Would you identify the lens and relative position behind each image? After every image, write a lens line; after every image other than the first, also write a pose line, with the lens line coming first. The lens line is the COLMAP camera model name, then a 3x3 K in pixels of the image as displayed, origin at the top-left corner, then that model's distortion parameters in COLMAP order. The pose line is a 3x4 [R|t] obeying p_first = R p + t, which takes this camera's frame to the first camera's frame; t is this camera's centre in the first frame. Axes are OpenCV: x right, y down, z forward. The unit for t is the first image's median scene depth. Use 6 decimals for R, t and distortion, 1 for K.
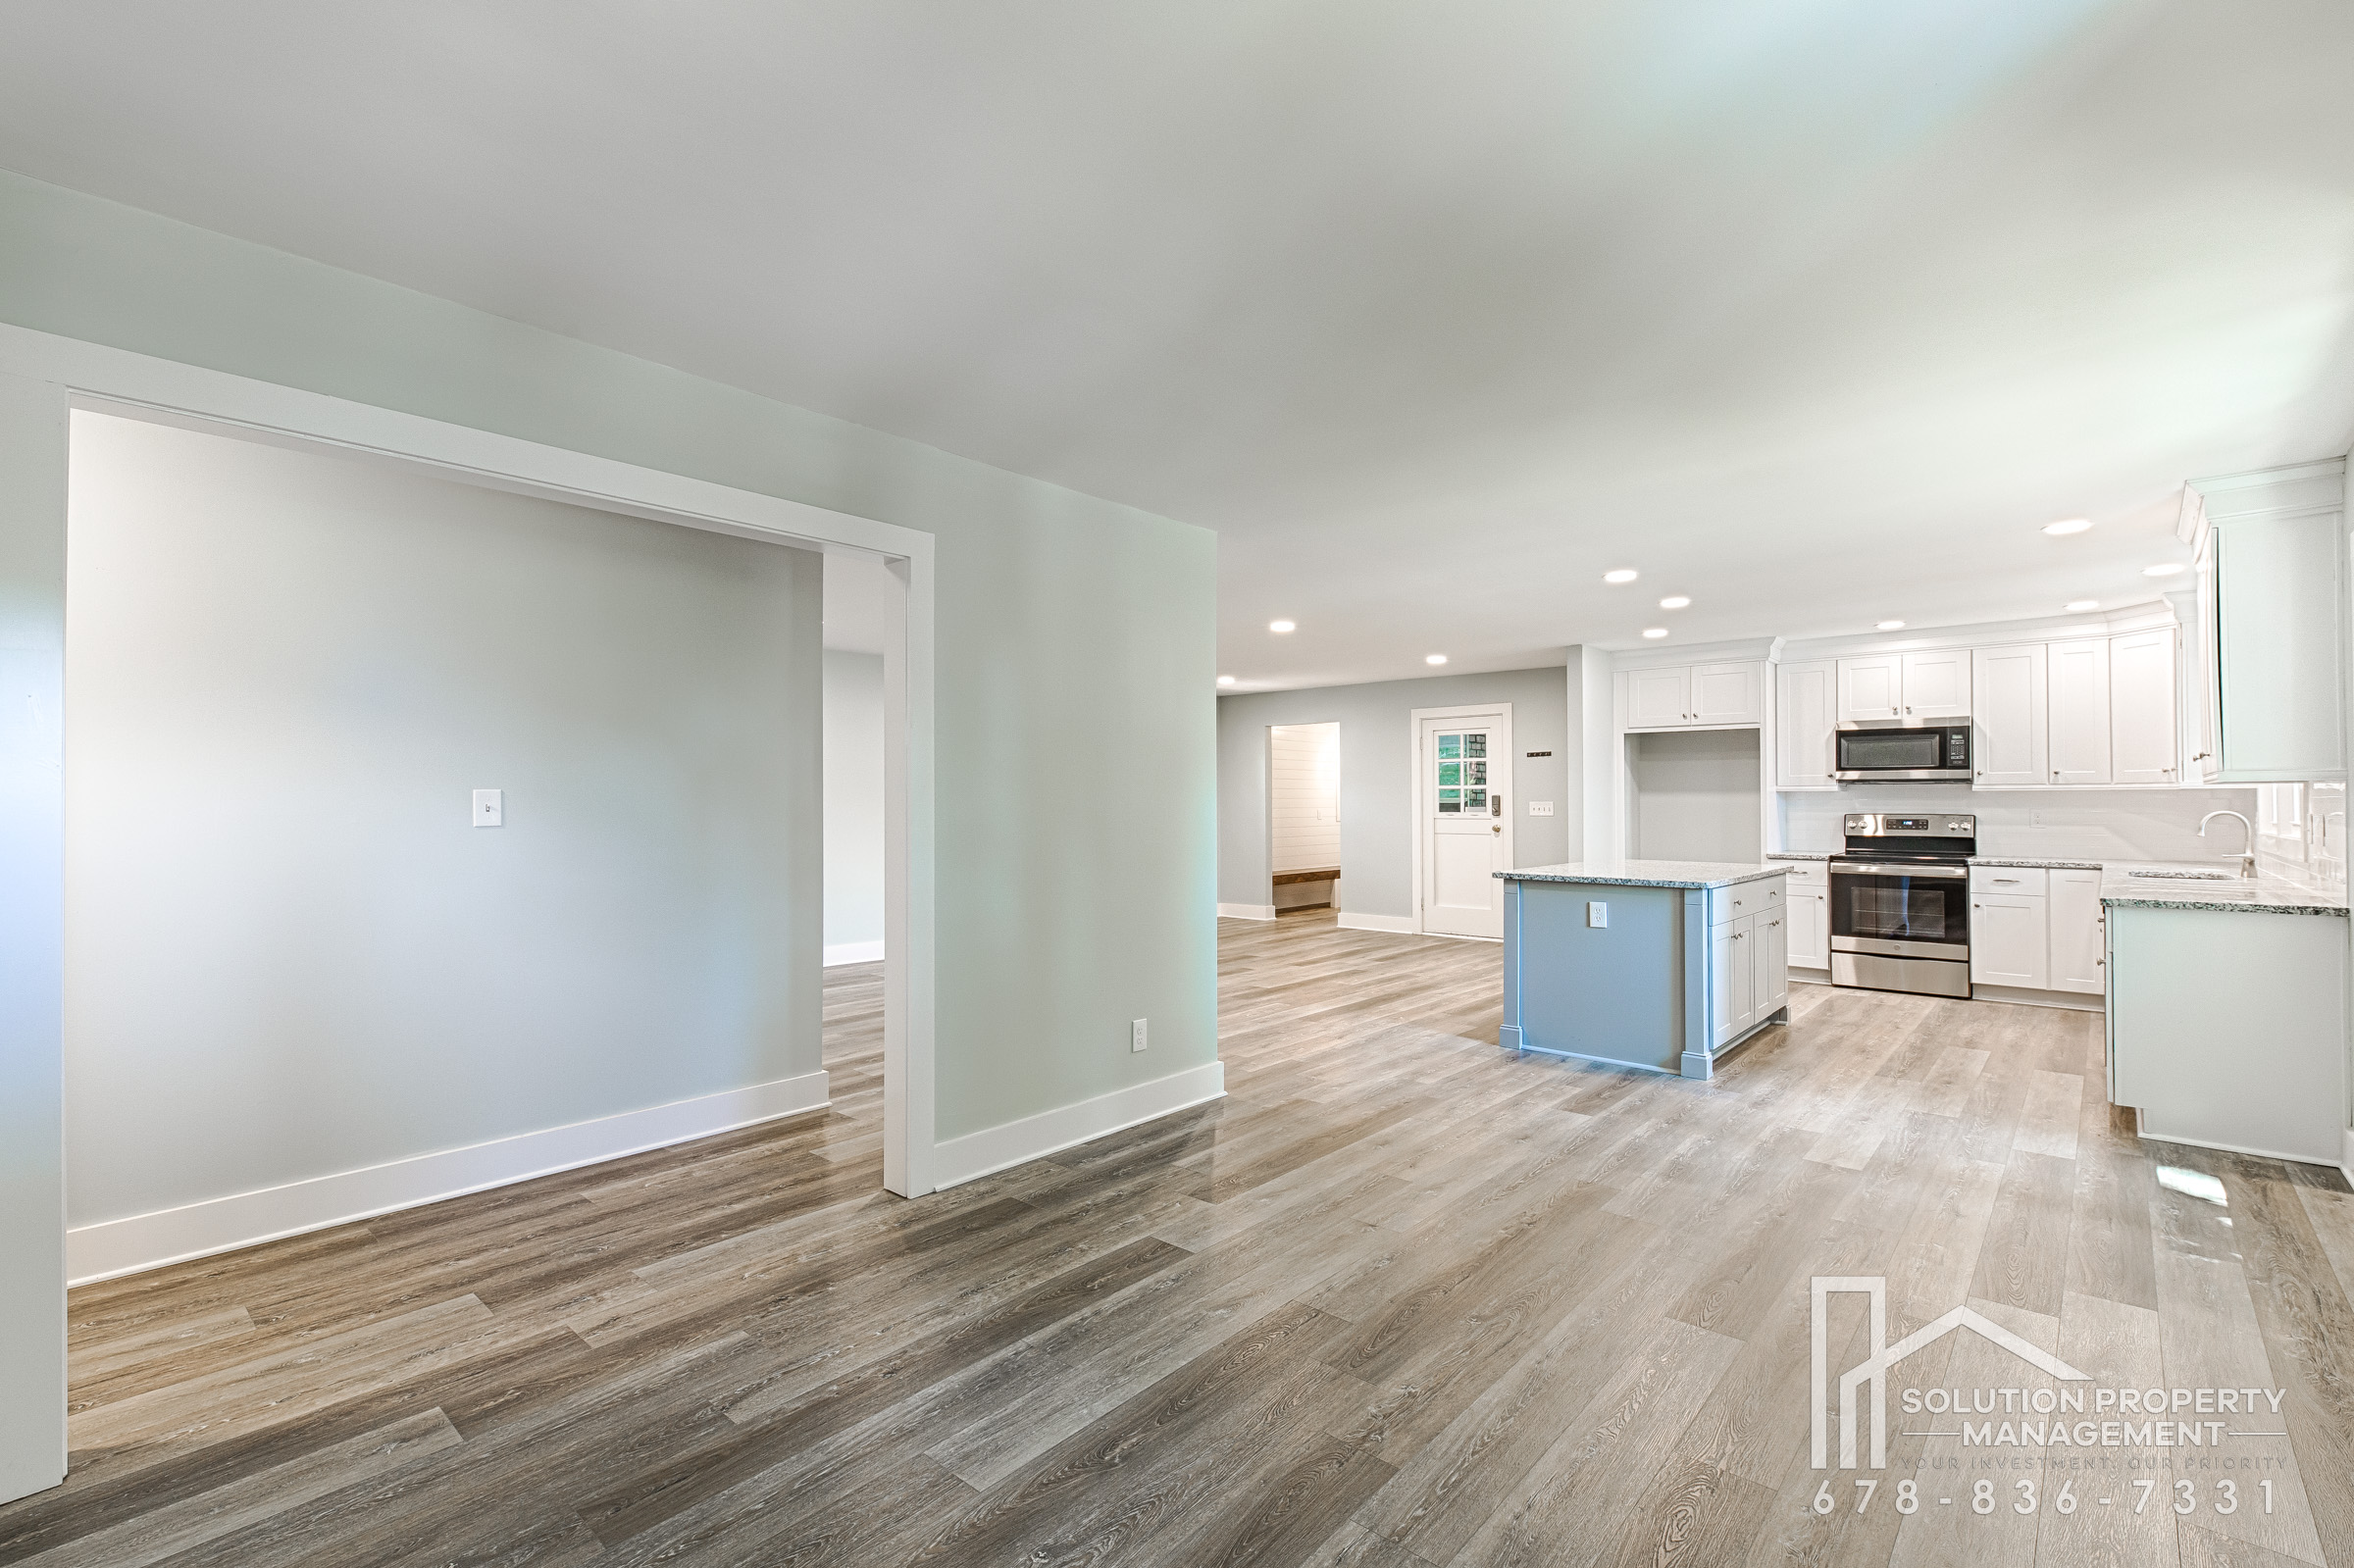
lens RADIAL K [[1049.9, 0, 1186.8], [0, 1049.9, 780.4], [0, 0, 1]] dist [0.017734, -0.000150]
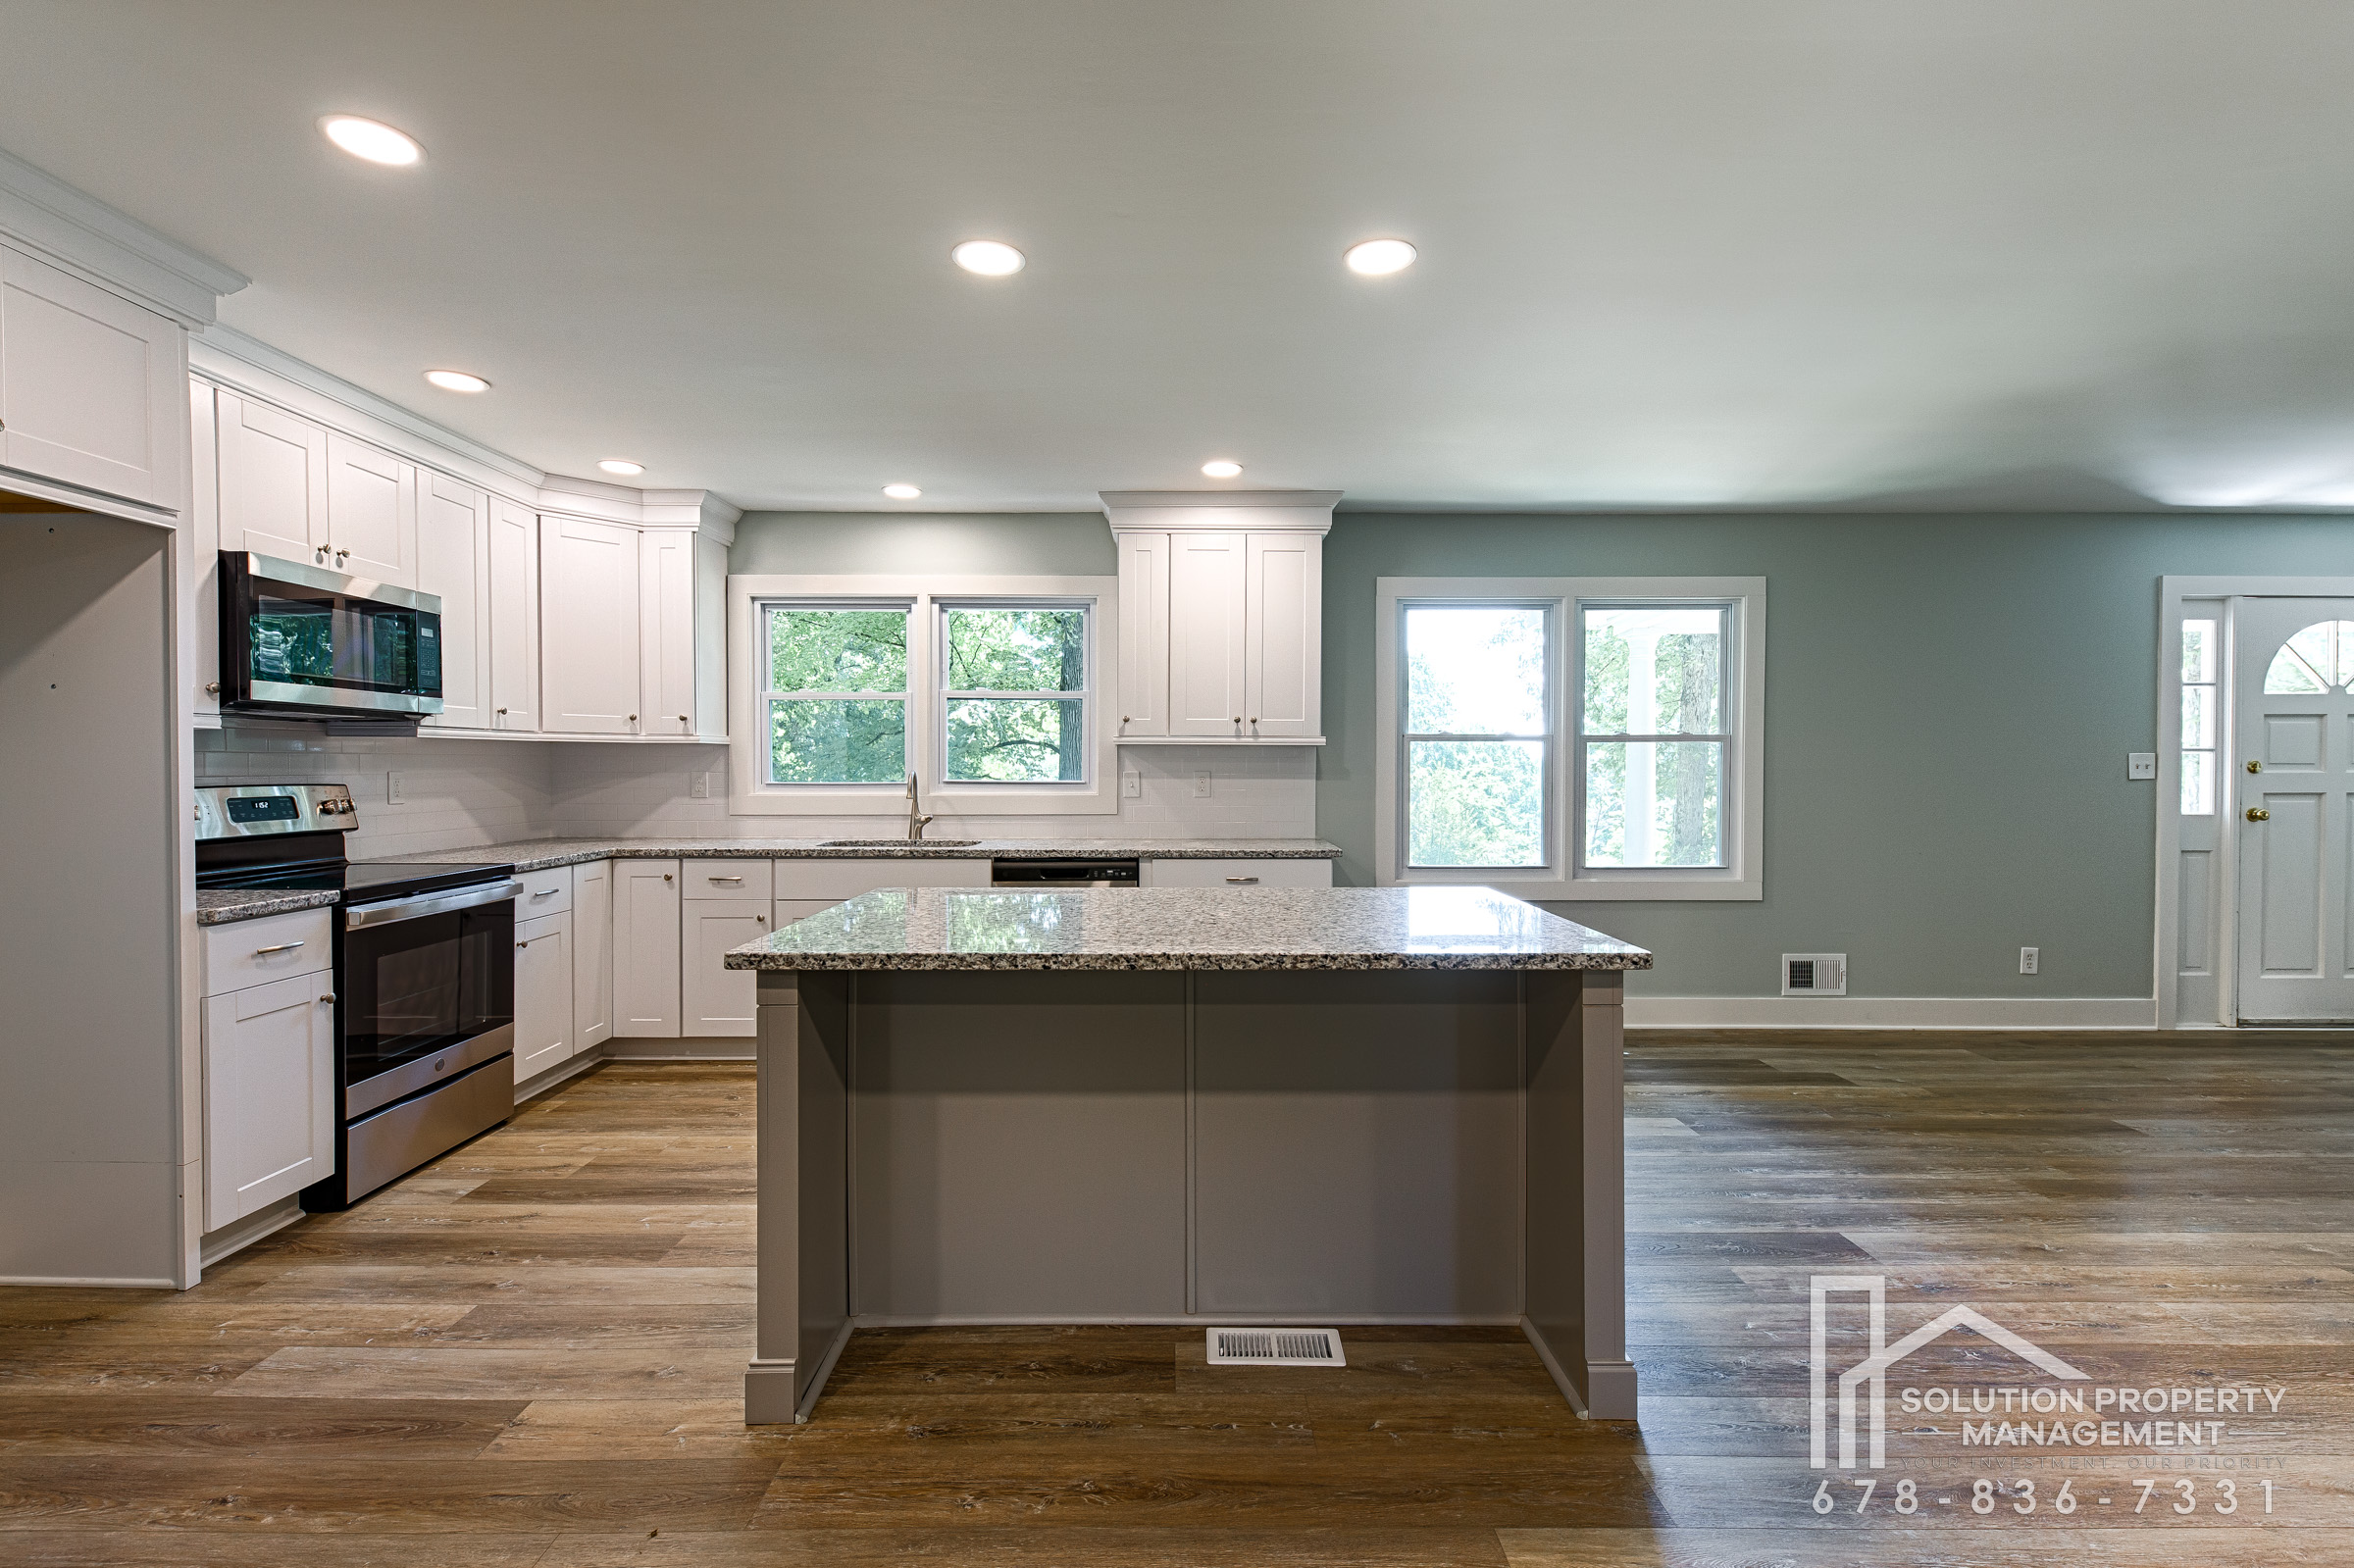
lens RADIAL K [[1042.7, 0, 1170.4], [0, 1042.7, 782.1], [0, 0, 1]] dist [0.016697, -0.007983]
pose [[-0.660092, -0.016155, 0.751011, 0.096027], [-0.018671, 0.999813, 0.005097, 0.021080], [-0.750953, -0.010657, -0.660270, 1.003113]]
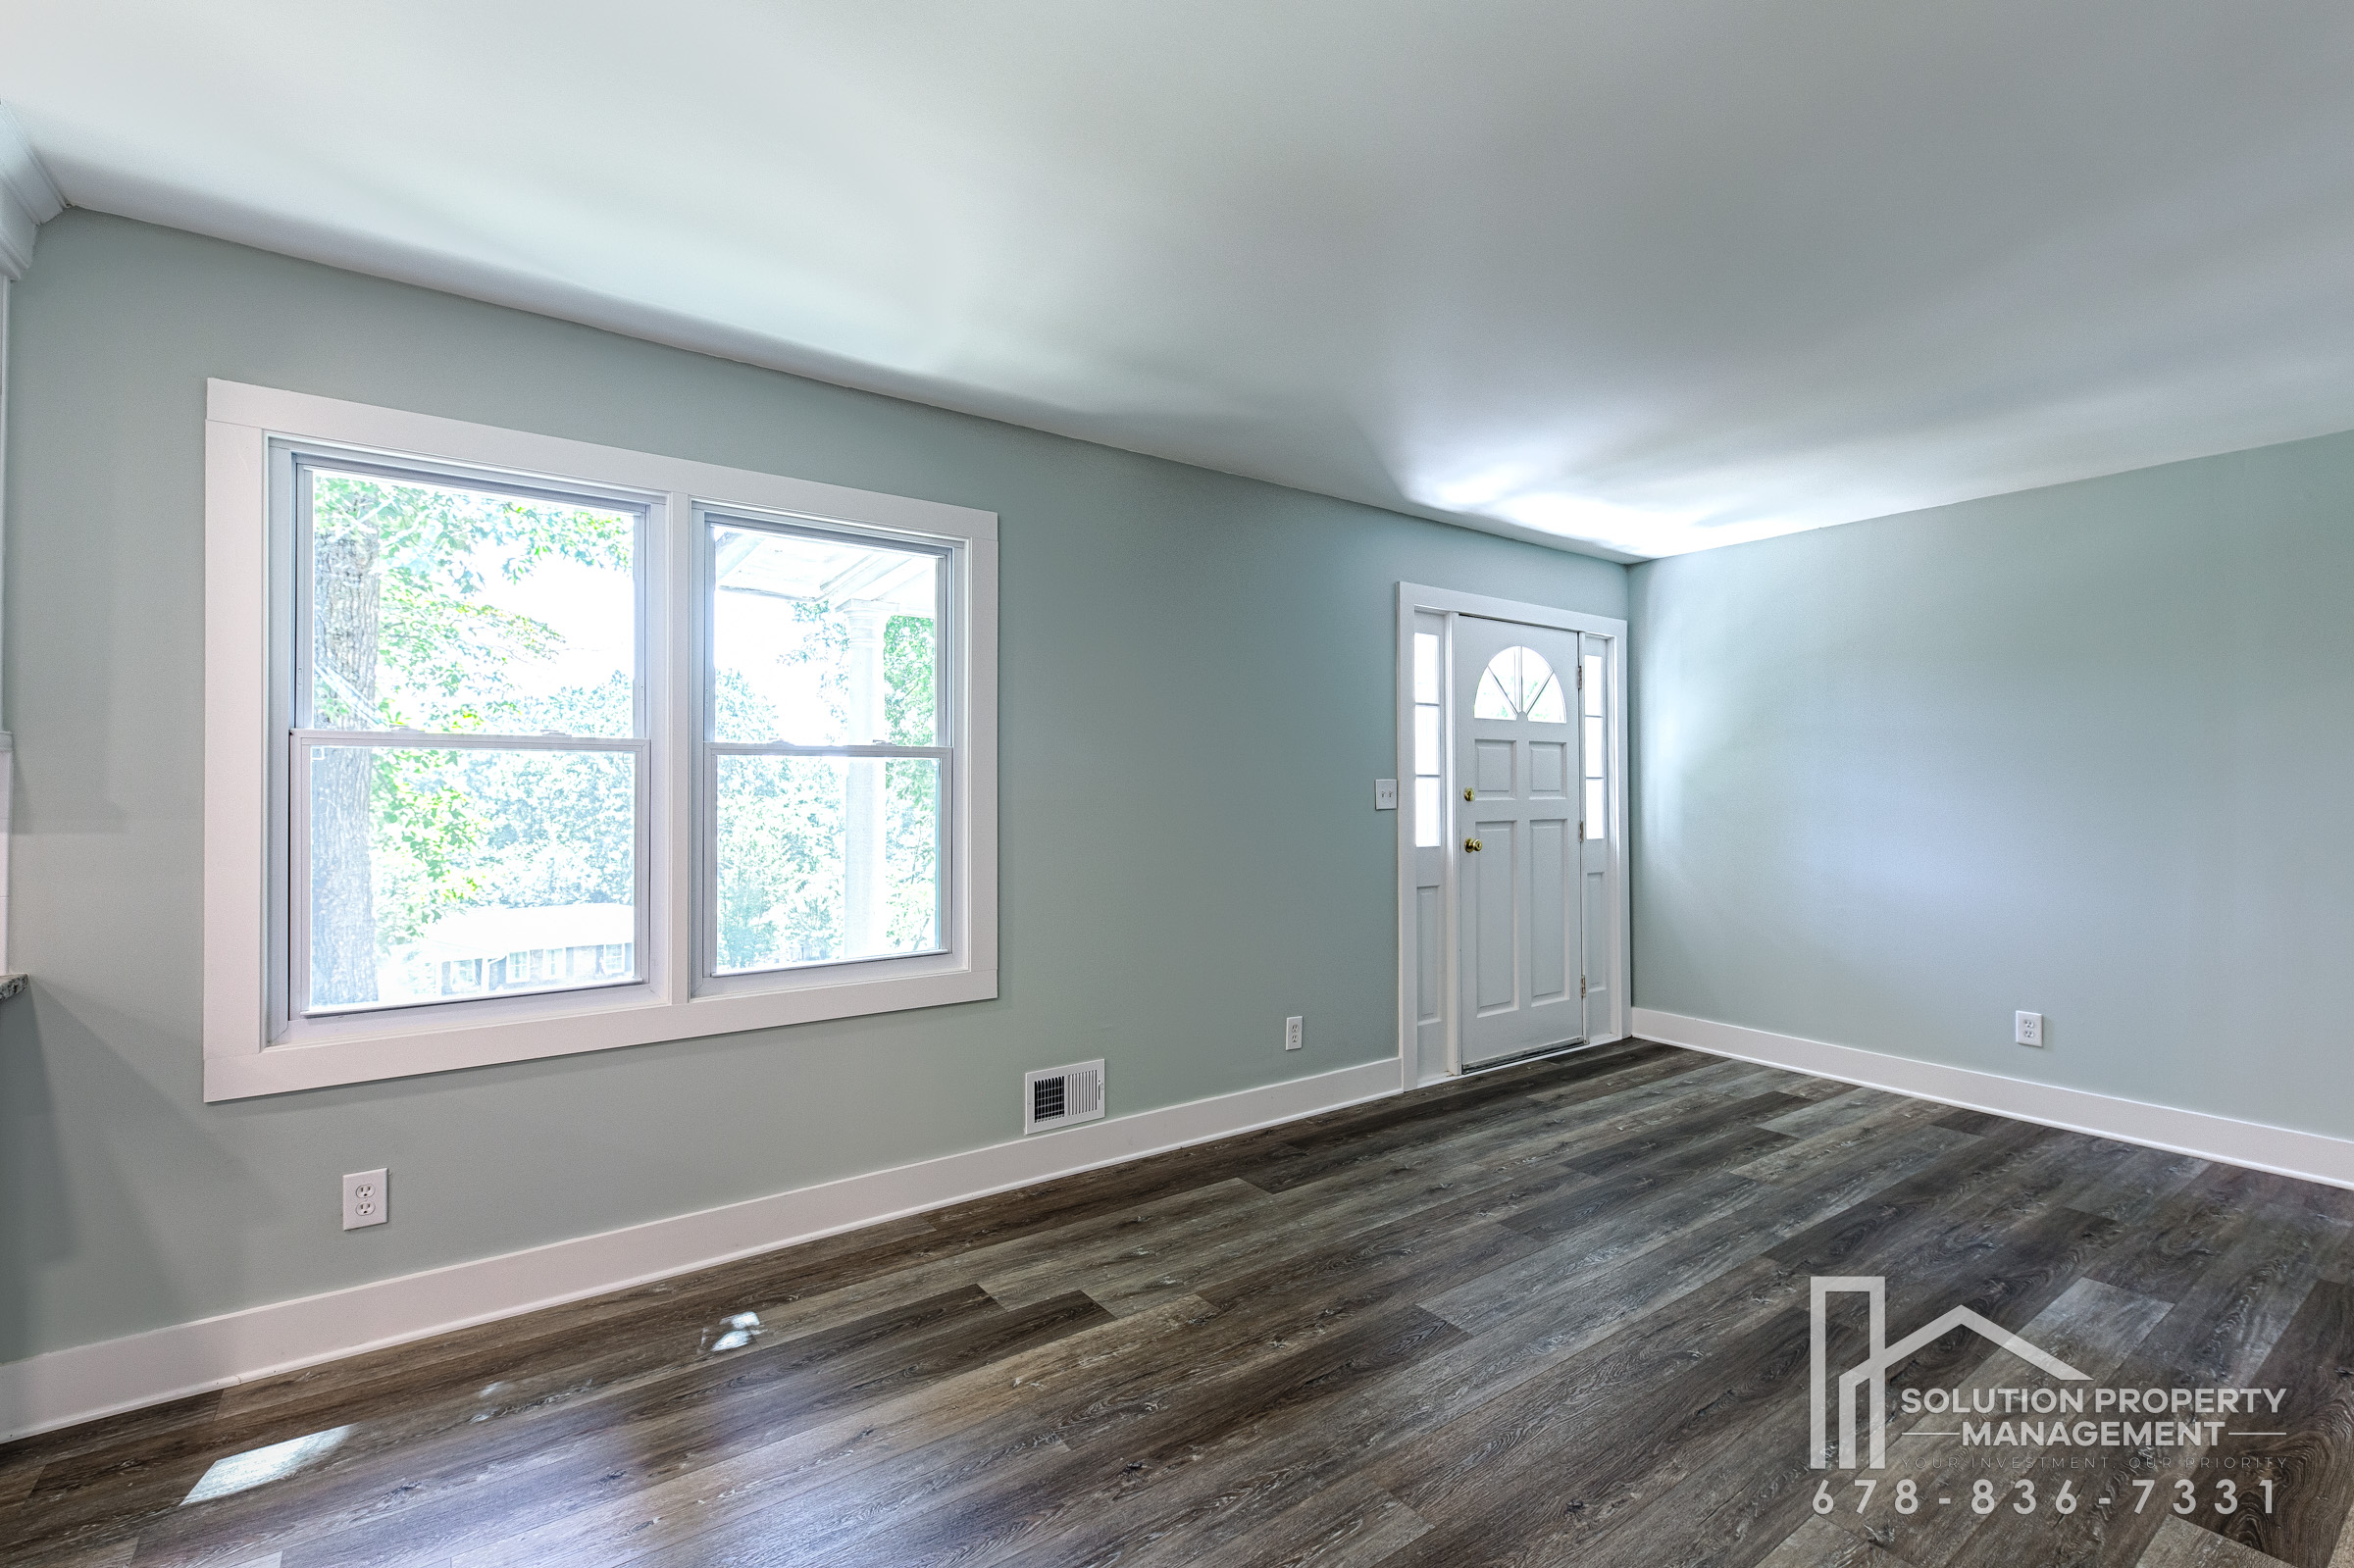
lens RADIAL K [[1042.7, 0, 1170.4], [0, 1042.7, 782.1], [0, 0, 1]] dist [0.016697, -0.007983]
pose [[-0.972949, 0.000480, 0.231018, 0.173843], [-0.006465, 0.999550, -0.029306, 0.014007], [-0.230928, -0.030006, -0.972508, 0.692490]]
